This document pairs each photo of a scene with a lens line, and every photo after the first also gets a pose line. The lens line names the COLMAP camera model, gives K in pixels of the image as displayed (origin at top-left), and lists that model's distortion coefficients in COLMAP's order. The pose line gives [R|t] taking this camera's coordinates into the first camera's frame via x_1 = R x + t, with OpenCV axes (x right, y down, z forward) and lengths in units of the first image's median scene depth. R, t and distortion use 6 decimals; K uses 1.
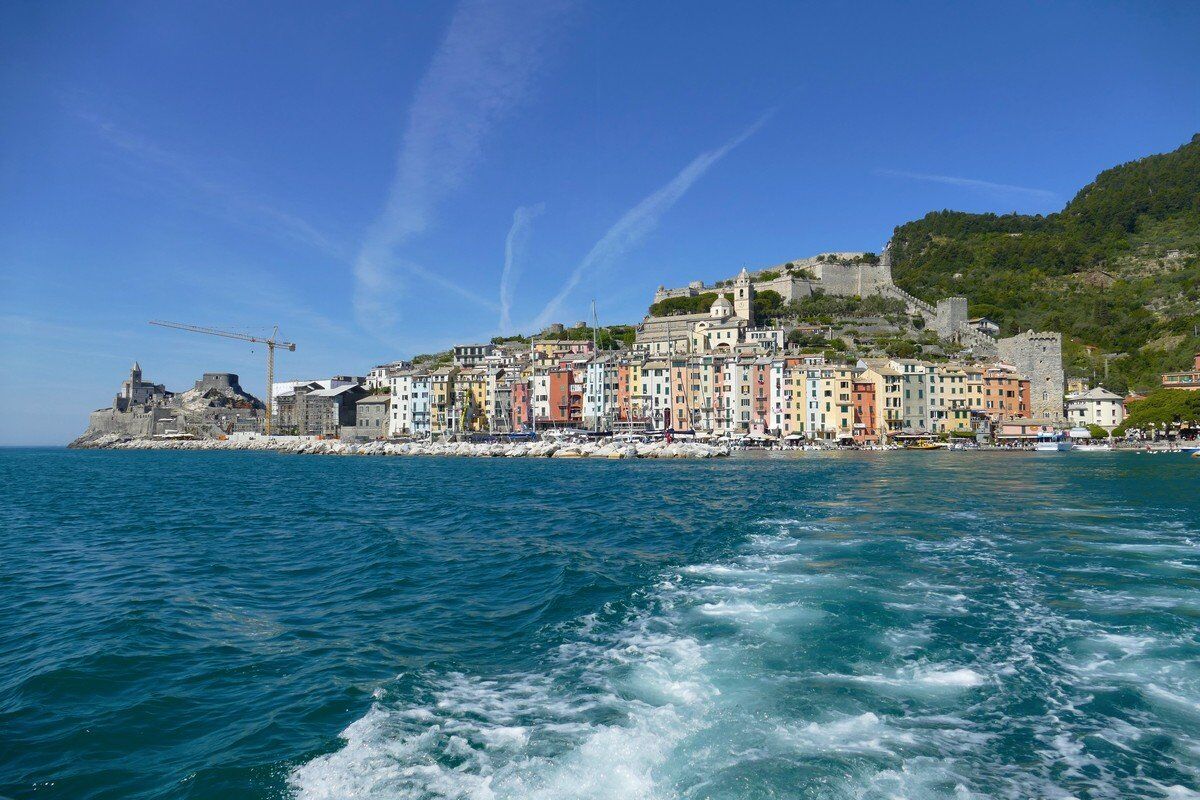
lens RADIAL K [[874.4, 0, 604.2], [0, 874.4, 397.6], [0, 0, 1]] dist [-0.008223, 0.004999]
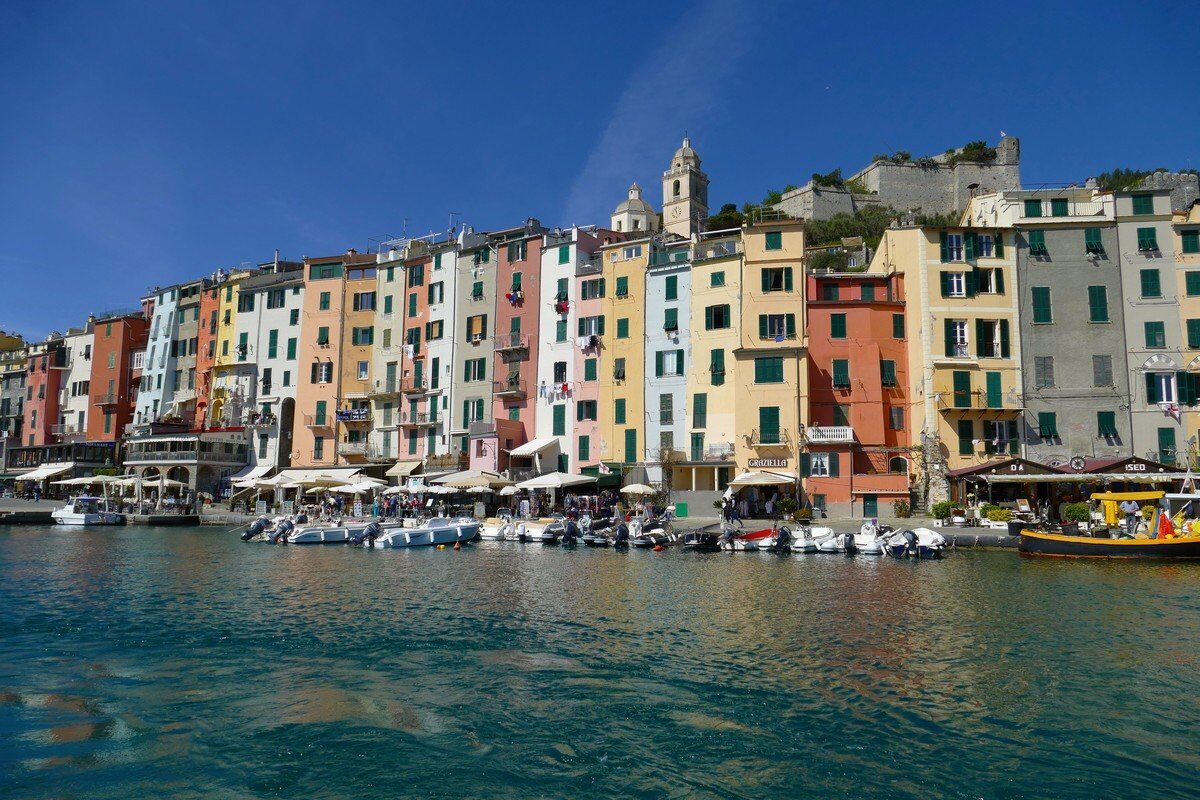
lens RADIAL K [[876.2, 0, 594.0], [0, 876.2, 395.8], [0, 0, 1]] dist [-0.010827, -0.003271]
pose [[0.985948, -0.010498, -0.166725, 0.265284], [-0.002016, 0.997203, -0.074713, 0.039021], [0.167043, 0.073999, 0.983169, 0.742446]]
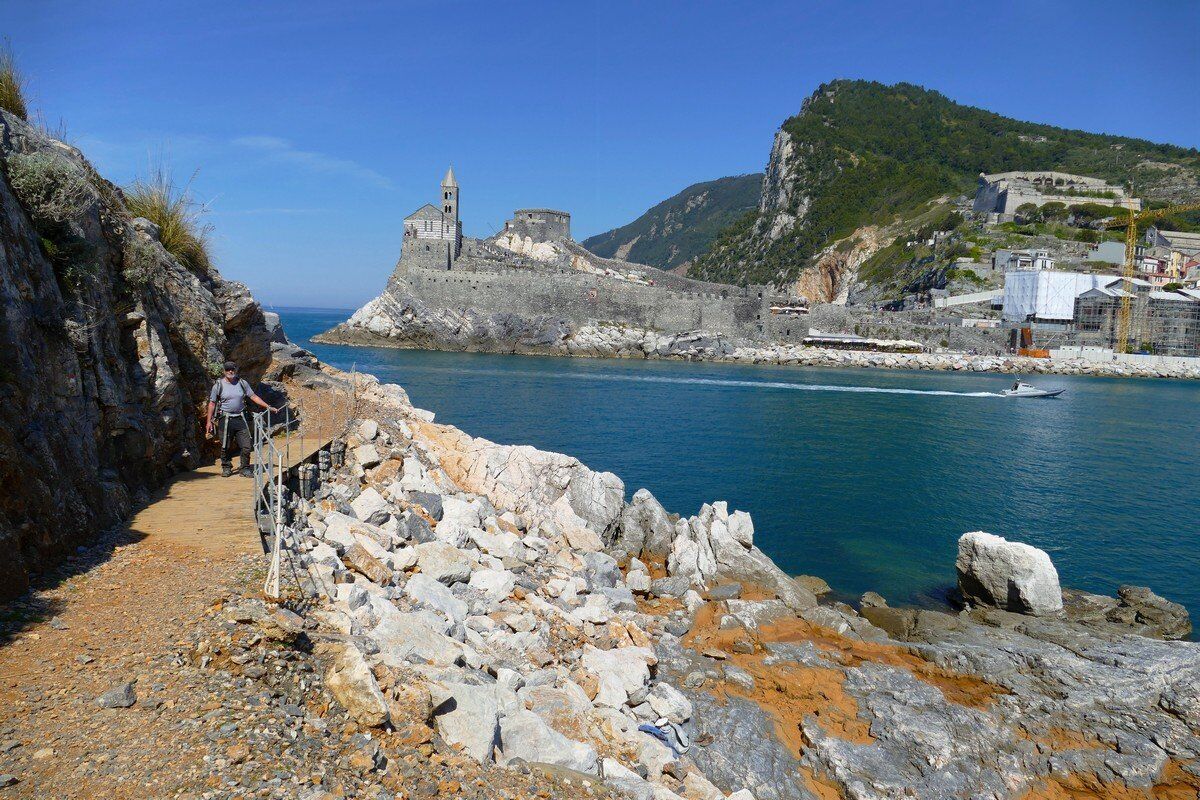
lens RADIAL K [[874.4, 0, 604.2], [0, 874.4, 397.6], [0, 0, 1]] dist [-0.008223, 0.004999]
pose [[0.674897, -0.037347, 0.736967, -1.591605], [-0.081174, 0.988900, 0.124451, 0.034173], [-0.733434, -0.143814, 0.664373, 1.124837]]
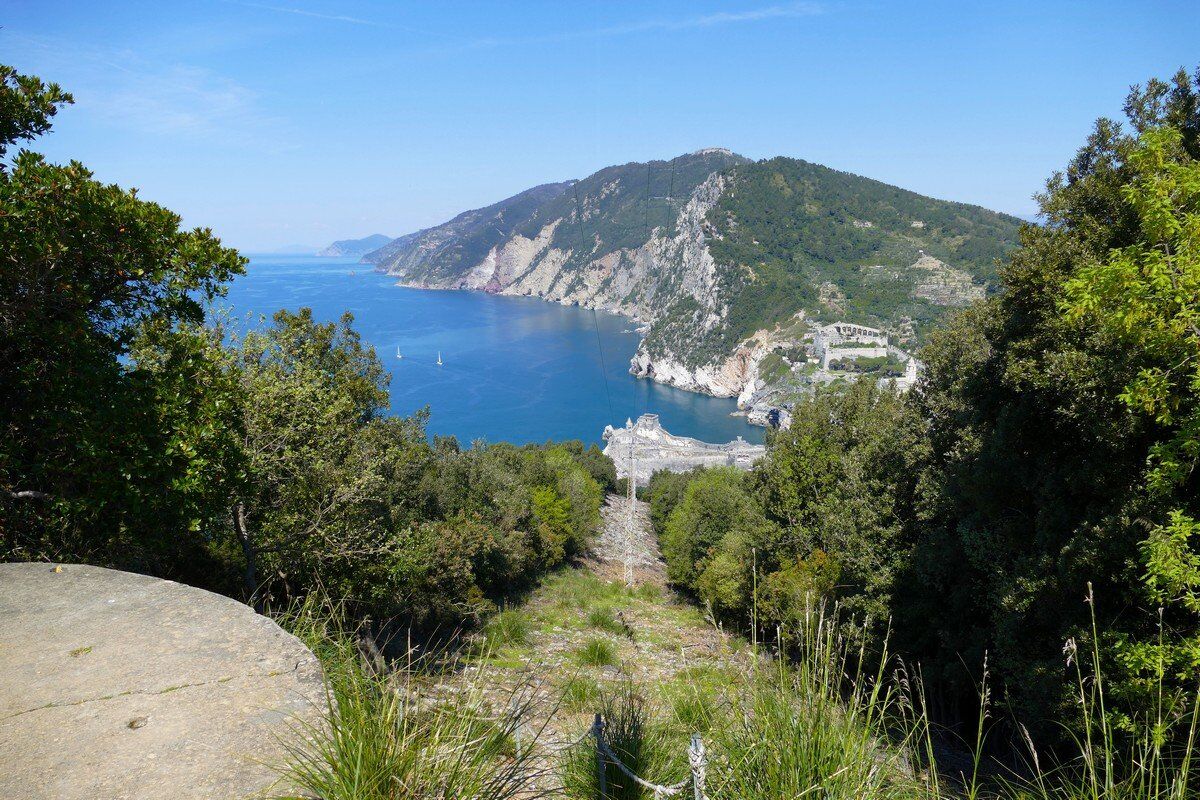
lens RADIAL K [[874.4, 0, 604.2], [0, 874.4, 397.6], [0, 0, 1]] dist [-0.008223, 0.004999]
pose [[0.580466, -0.136212, 0.802811, -3.255307], [-0.045170, 0.979005, 0.198767, -0.683533], [-0.813031, -0.151641, 0.562126, 0.422790]]
